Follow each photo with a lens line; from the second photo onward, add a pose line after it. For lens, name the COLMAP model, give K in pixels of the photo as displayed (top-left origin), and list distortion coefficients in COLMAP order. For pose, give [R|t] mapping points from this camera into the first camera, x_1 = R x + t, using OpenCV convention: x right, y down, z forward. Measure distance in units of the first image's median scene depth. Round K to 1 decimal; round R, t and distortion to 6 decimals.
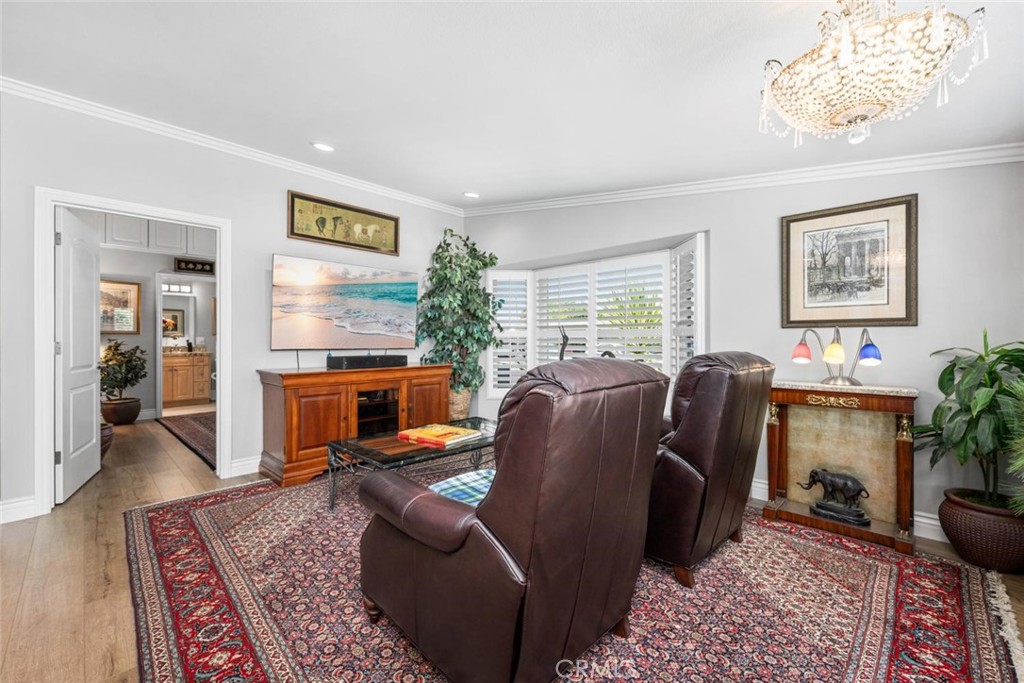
lens RADIAL K [[416.7, 0, 517.2], [0, 416.7, 340.2], [0, 0, 1]] dist [-0.000013, -0.000236]
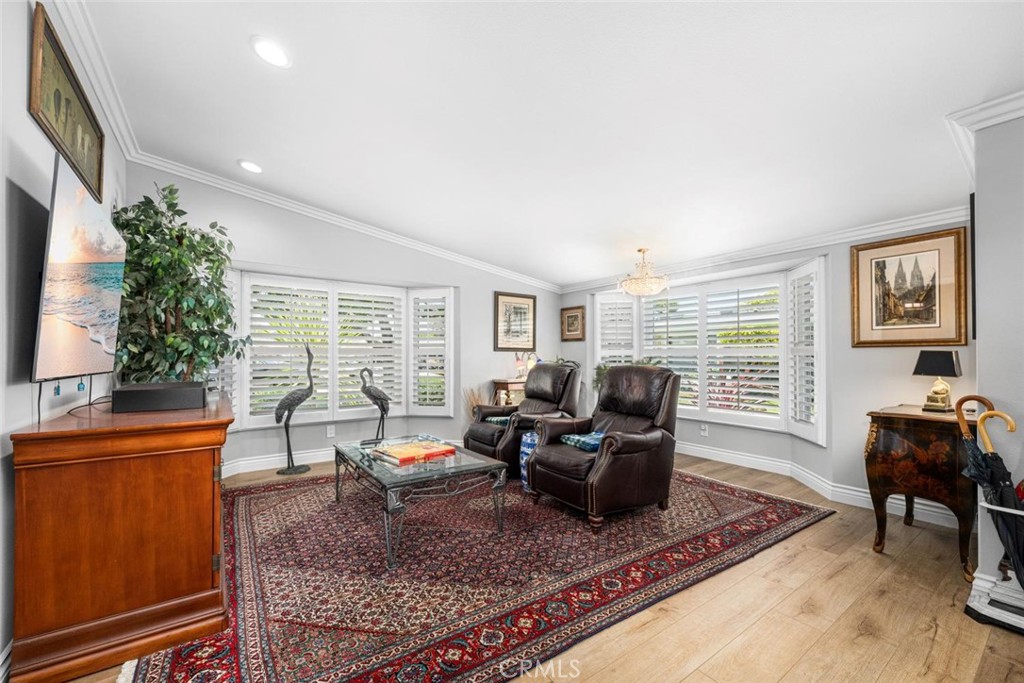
lens RADIAL K [[409.5, 0, 511.6], [0, 409.5, 354.1], [0, 0, 1]] dist [-0.000435, -0.000070]
pose [[0.186630, 0.008835, 0.982391, -1.017979], [-0.001437, 0.999961, -0.008720, -0.000747], [-0.982429, 0.000216, 0.186635, 0.531819]]
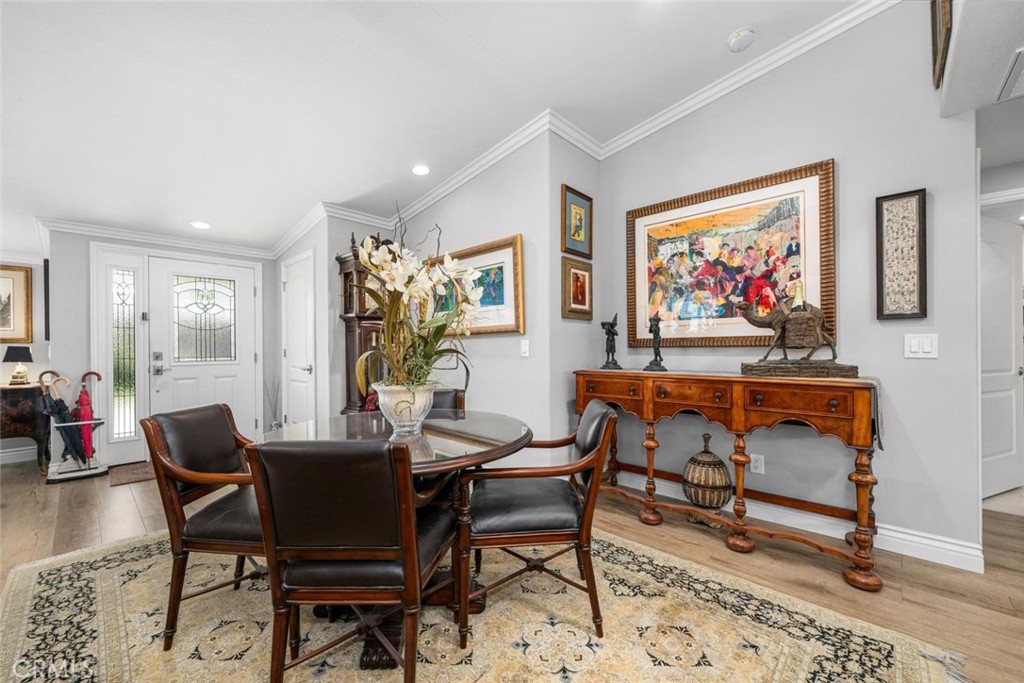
lens RADIAL K [[410.3, 0, 513.5], [0, 410.3, 347.4], [0, 0, 1]] dist [-0.000790, 0.000047]
pose [[-0.999917, 0.010260, -0.007850, -1.573427], [0.010249, 0.999946, 0.001492, 0.001192], [0.007865, 0.001412, -0.999968, 1.116325]]
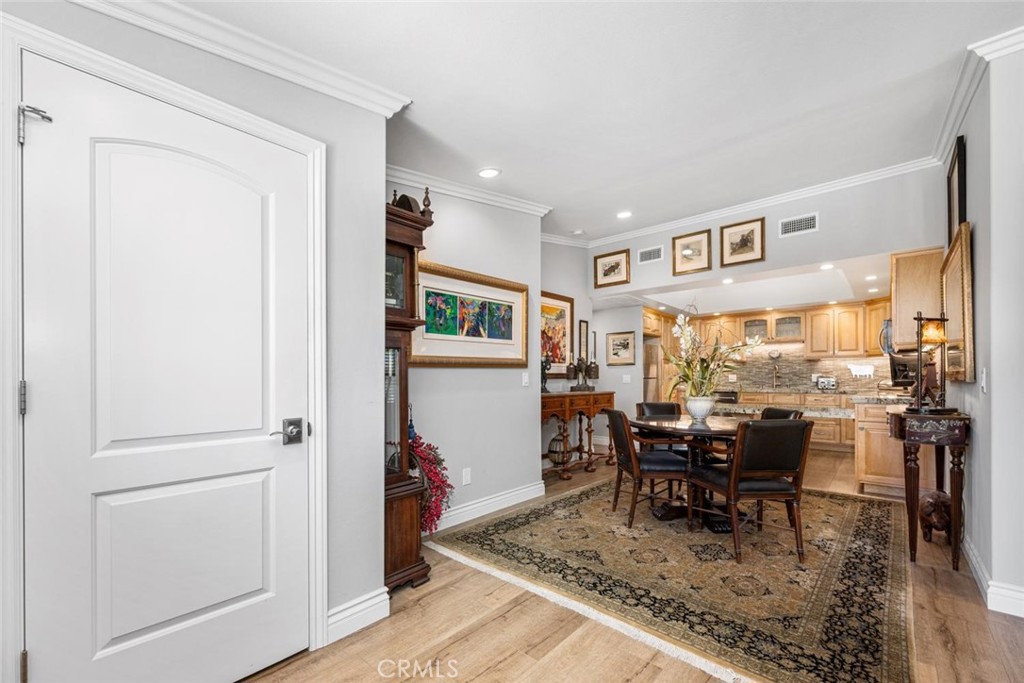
lens RADIAL K [[417.5, 0, 512.4], [0, 417.5, 378.8], [0, 0, 1]] dist [-0.000358, -0.000090]
pose [[0.030345, 0.004438, -0.999530, -0.389347], [0.003168, 0.999985, 0.004536, -0.001779], [0.999534, -0.003304, 0.030330, 0.057177]]
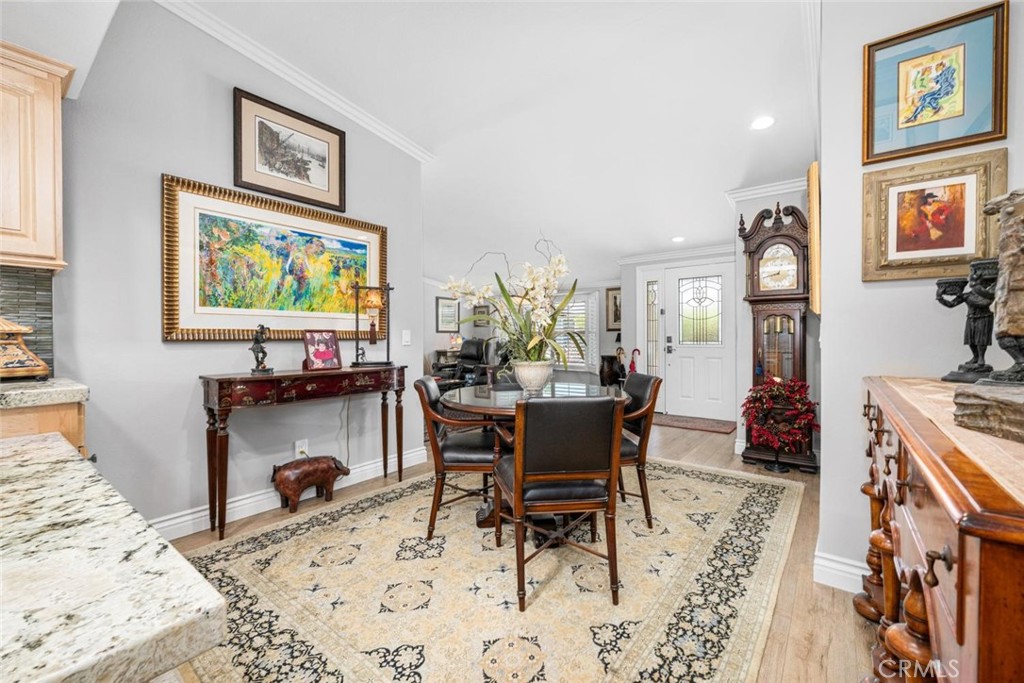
lens RADIAL K [[416.7, 0, 517.2], [0, 416.7, 340.2], [0, 0, 1]] dist [-0.000013, -0.000236]
pose [[-0.109544, -0.006032, 0.993964, -2.203847], [0.005366, 0.999963, 0.006660, 0.006359], [-0.993967, 0.006063, -0.109507, 0.677844]]
